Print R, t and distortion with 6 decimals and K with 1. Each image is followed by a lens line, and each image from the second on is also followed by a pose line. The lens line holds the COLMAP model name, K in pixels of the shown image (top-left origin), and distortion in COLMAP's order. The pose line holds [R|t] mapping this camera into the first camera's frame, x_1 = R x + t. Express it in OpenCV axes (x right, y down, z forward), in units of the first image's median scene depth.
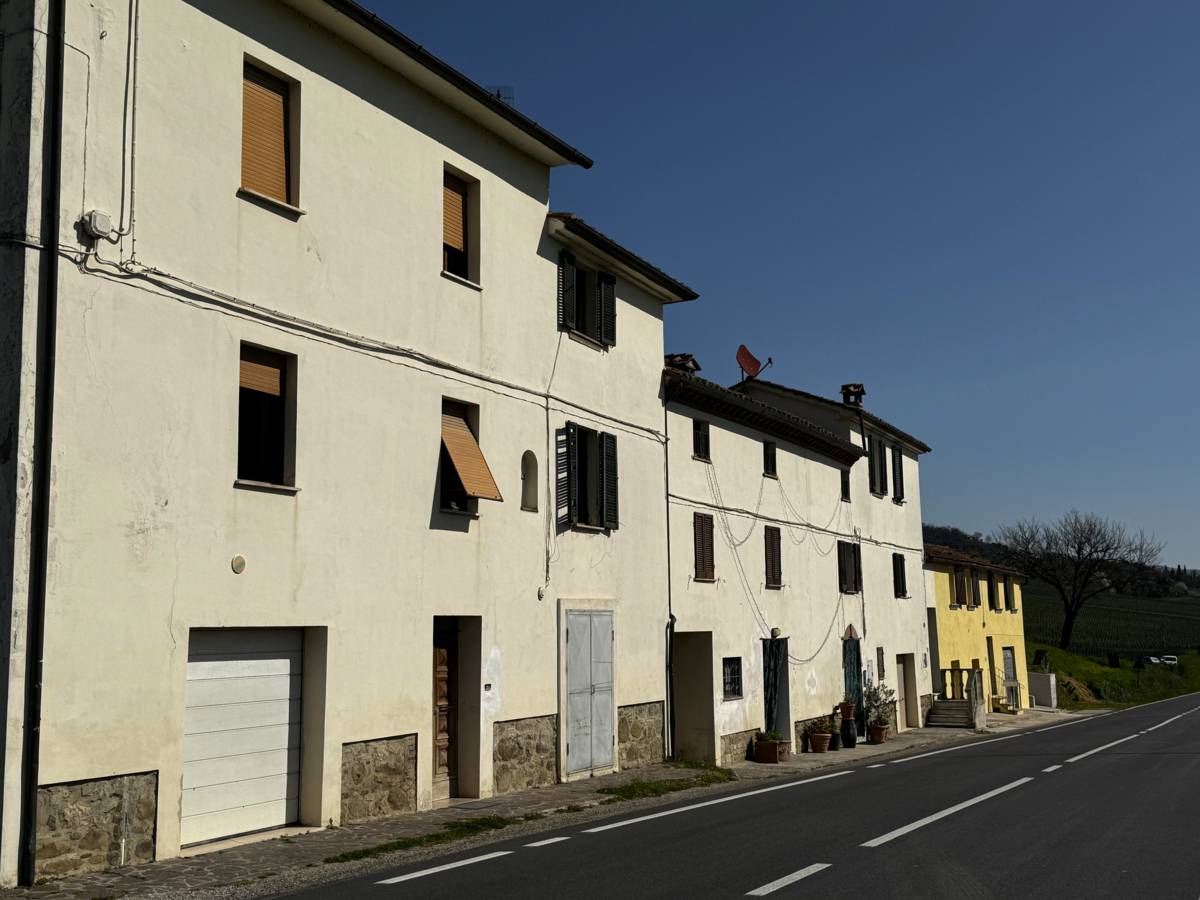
lens RADIAL K [[1367.9, 0, 599.6], [0, 1367.9, 454.6], [0, 0, 1]] dist [0.118997, 0.000000]
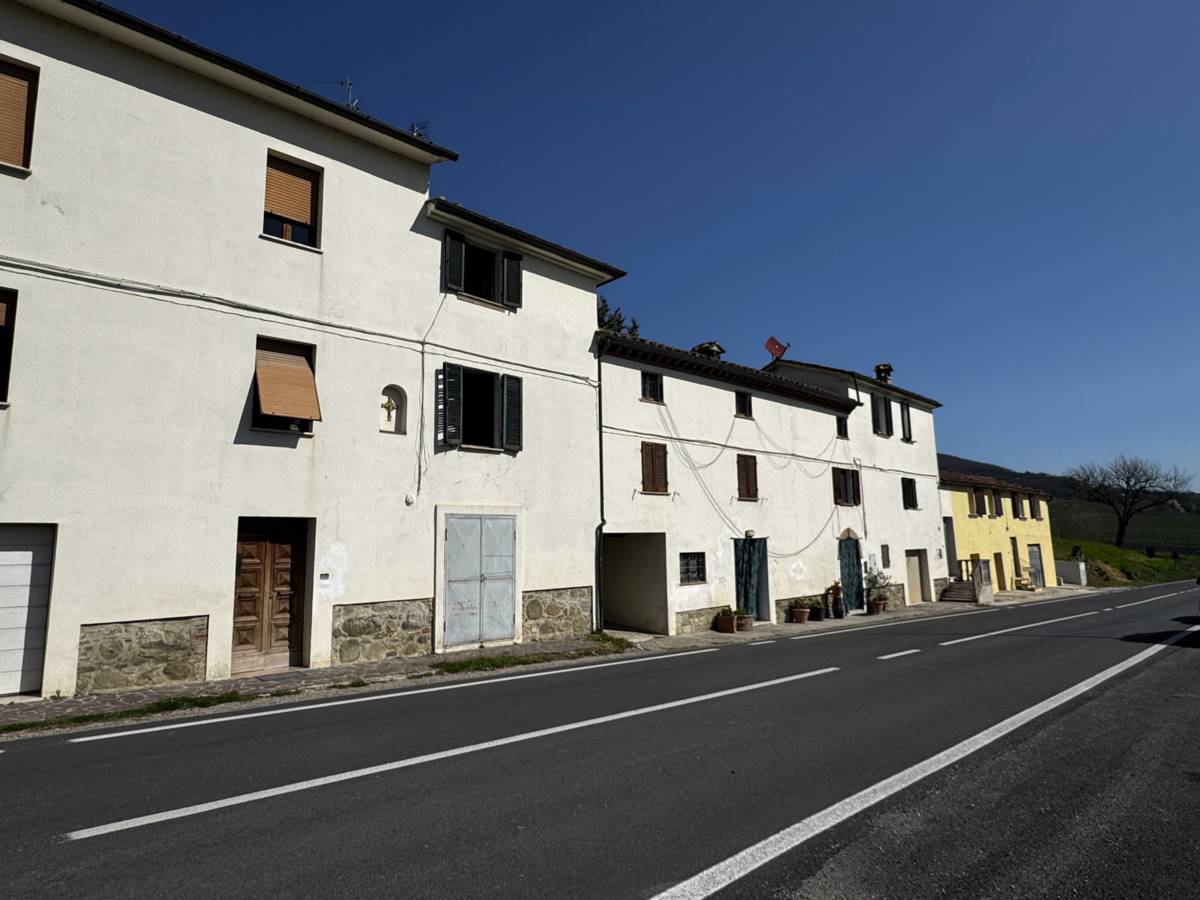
lens RADIAL K [[658.4, 0, 596.2], [0, 658.4, 452.6], [0, 0, 1]] dist [-0.010223, 0.003617]
pose [[0.928331, -0.047031, -0.368769, 0.295655], [0.047414, 0.998843, -0.008030, 0.063326], [0.368720, -0.010031, 0.929487, 0.456776]]
